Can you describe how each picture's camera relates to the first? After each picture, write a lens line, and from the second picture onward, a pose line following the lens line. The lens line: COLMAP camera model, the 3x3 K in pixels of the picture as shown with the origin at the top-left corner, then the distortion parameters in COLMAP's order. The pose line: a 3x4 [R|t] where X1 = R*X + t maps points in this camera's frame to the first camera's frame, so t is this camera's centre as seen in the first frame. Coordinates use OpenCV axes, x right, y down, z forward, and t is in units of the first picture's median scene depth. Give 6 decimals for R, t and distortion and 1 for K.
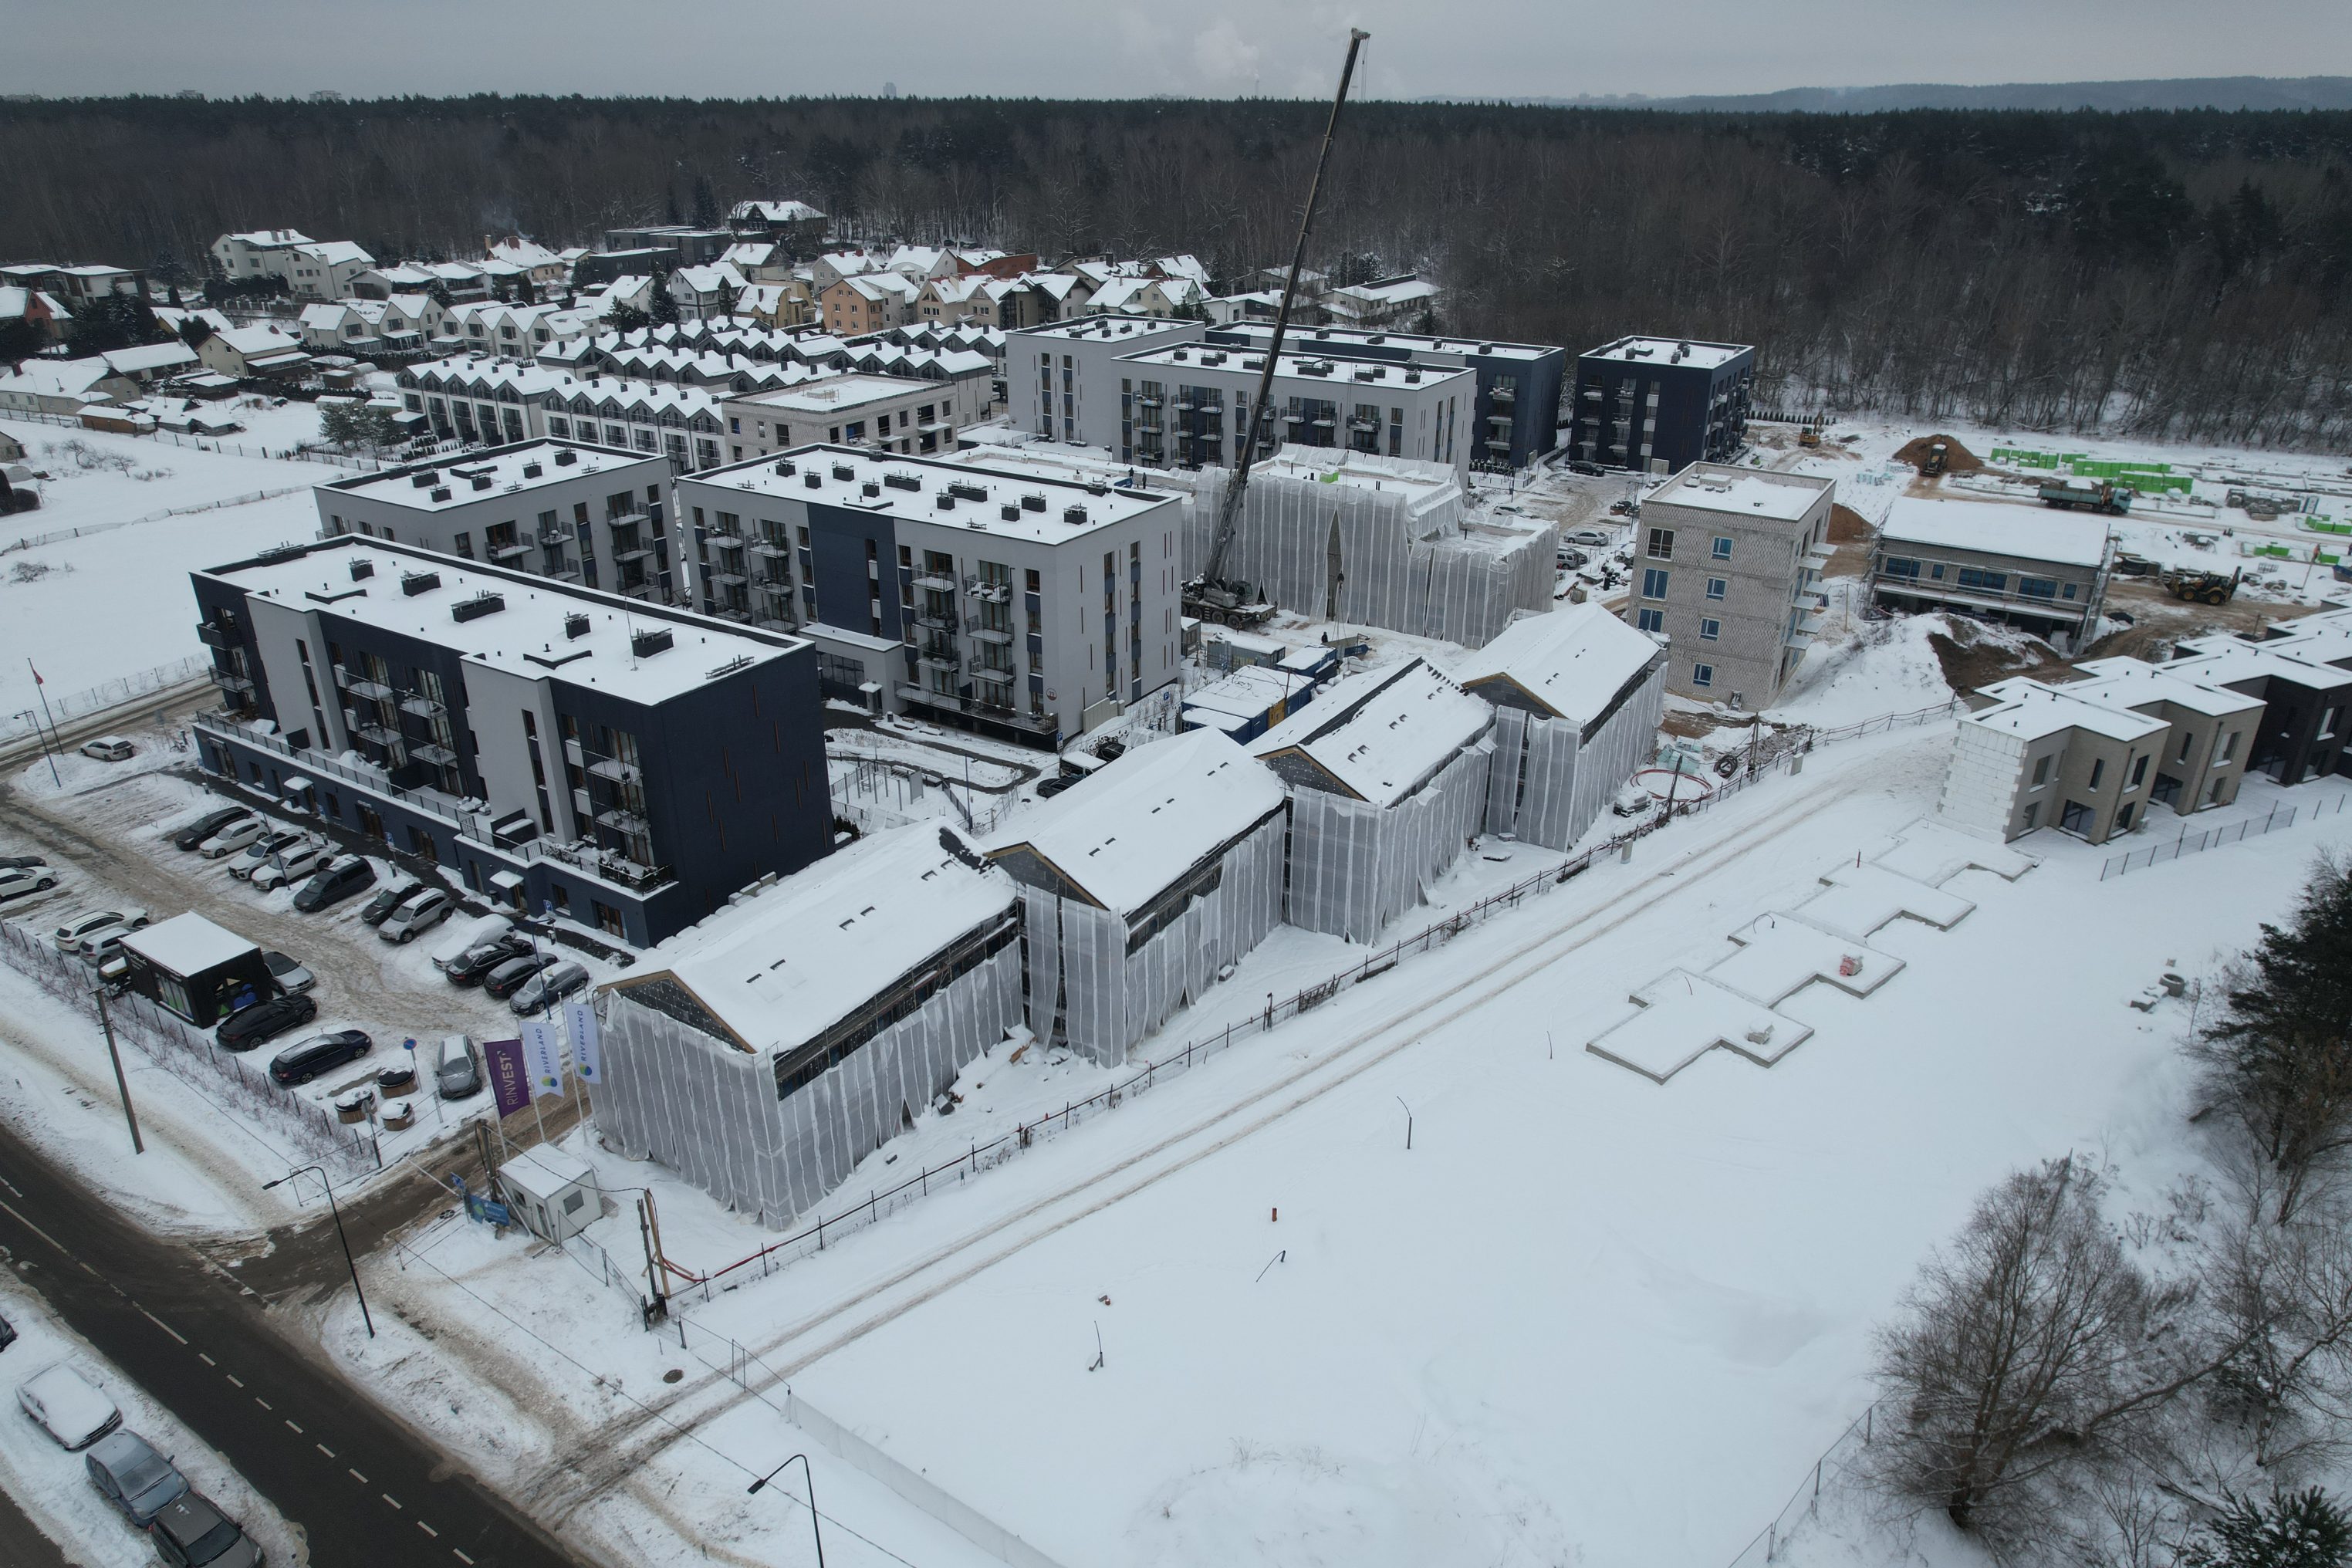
lens RADIAL K [[1509.7, 0, 1176.0], [0, 1509.7, 784.0], [0, 0, 1]] dist [-0.042656, -0.000342]
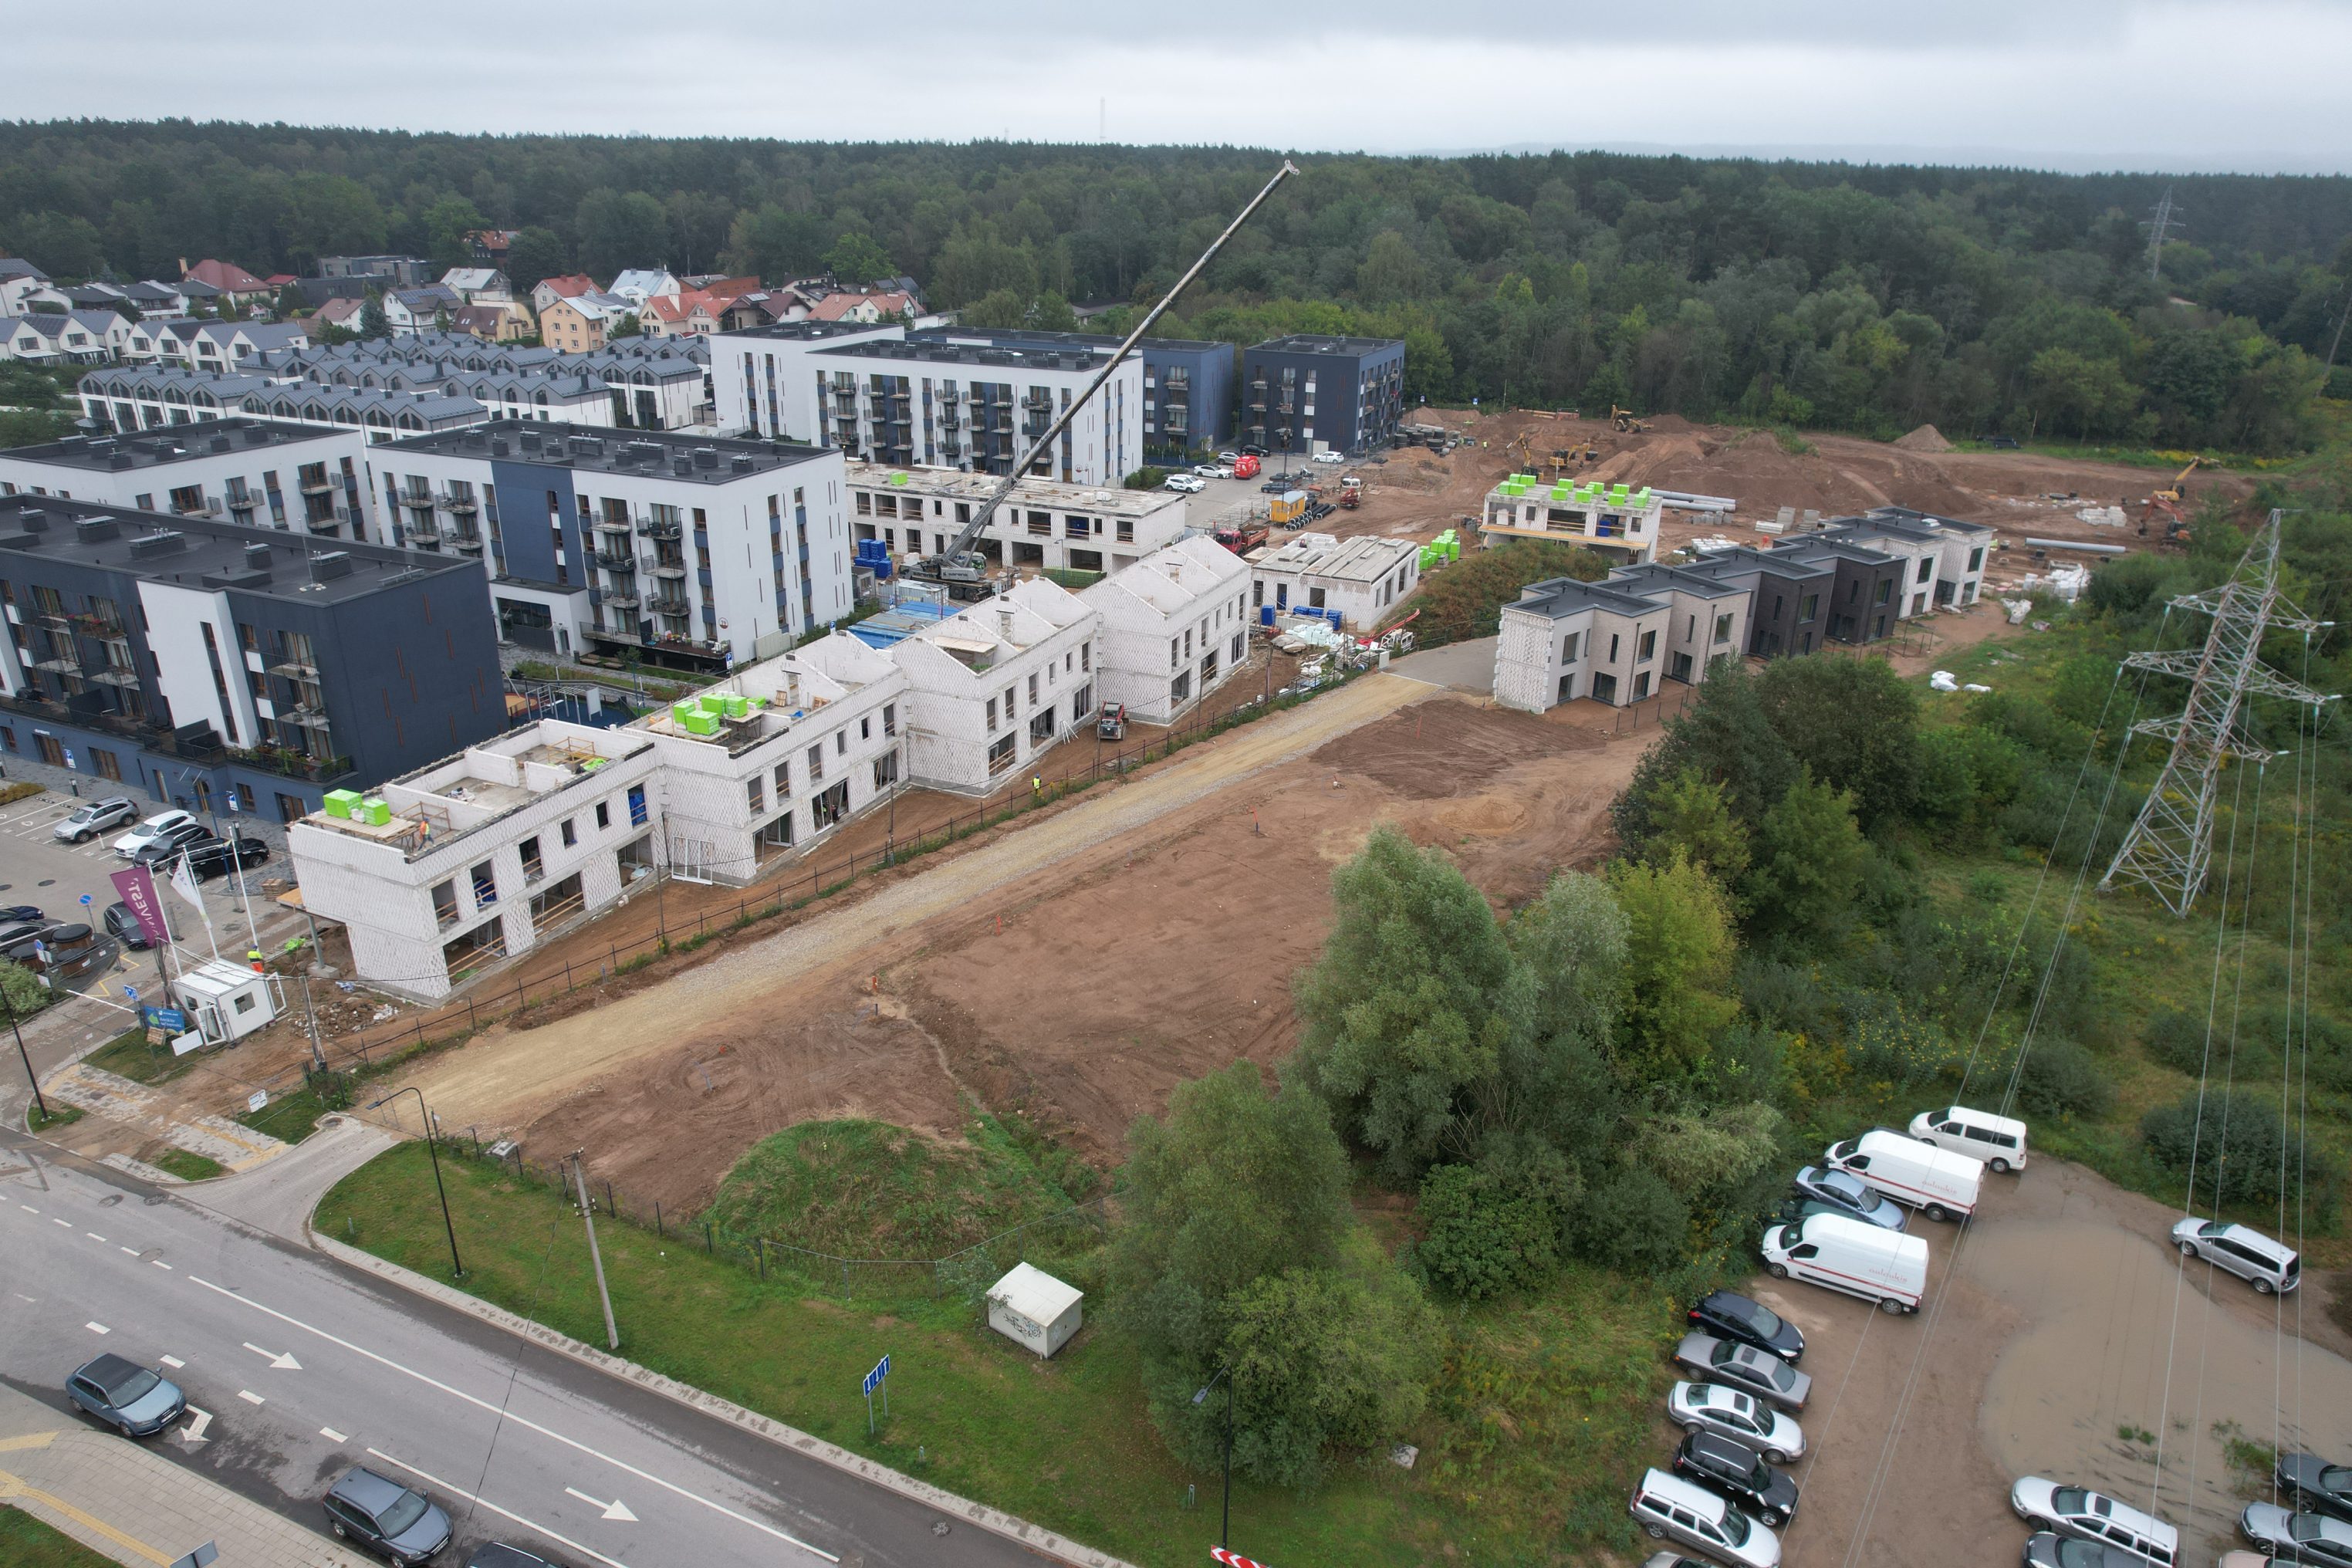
lens RADIAL K [[1500.5, 0, 1176.0], [0, 1500.5, 784.0], [0, 0, 1]] dist [-0.081870, 0.074008]
pose [[0.988210, -0.047881, 0.145427, 0.064785], [0.051559, 0.998436, -0.021622, 0.079519], [-0.144165, 0.028865, 0.989133, -0.096931]]
